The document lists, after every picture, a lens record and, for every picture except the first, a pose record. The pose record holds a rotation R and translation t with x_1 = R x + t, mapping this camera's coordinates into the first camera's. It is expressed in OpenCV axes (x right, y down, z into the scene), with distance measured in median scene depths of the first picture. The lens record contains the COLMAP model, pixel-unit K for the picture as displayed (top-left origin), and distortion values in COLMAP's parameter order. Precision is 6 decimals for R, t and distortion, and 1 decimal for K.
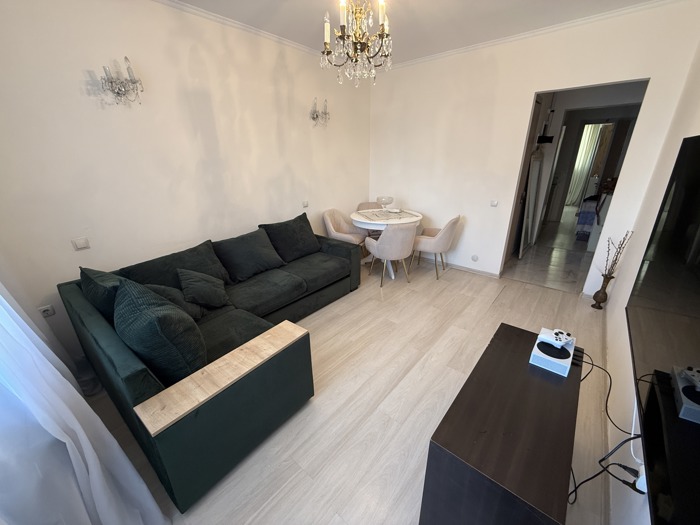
lens RADIAL K [[279.0, 0, 351.1], [0, 279.0, 259.4], [0, 0, 1]] dist [-0.000574, 0.000015]
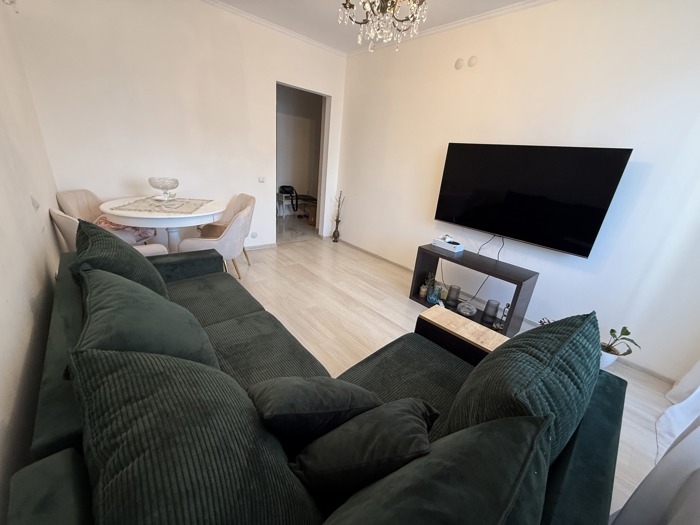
lens RADIAL K [[283.9, 0, 348.8], [0, 283.9, 259.1], [0, 0, 1]] dist [-0.001910, -0.000188]
pose [[0.154687, -0.316336, 0.935950, -0.679684], [0.239332, 0.931134, 0.275154, -0.167945], [-0.958536, 0.181440, 0.219744, 0.608775]]
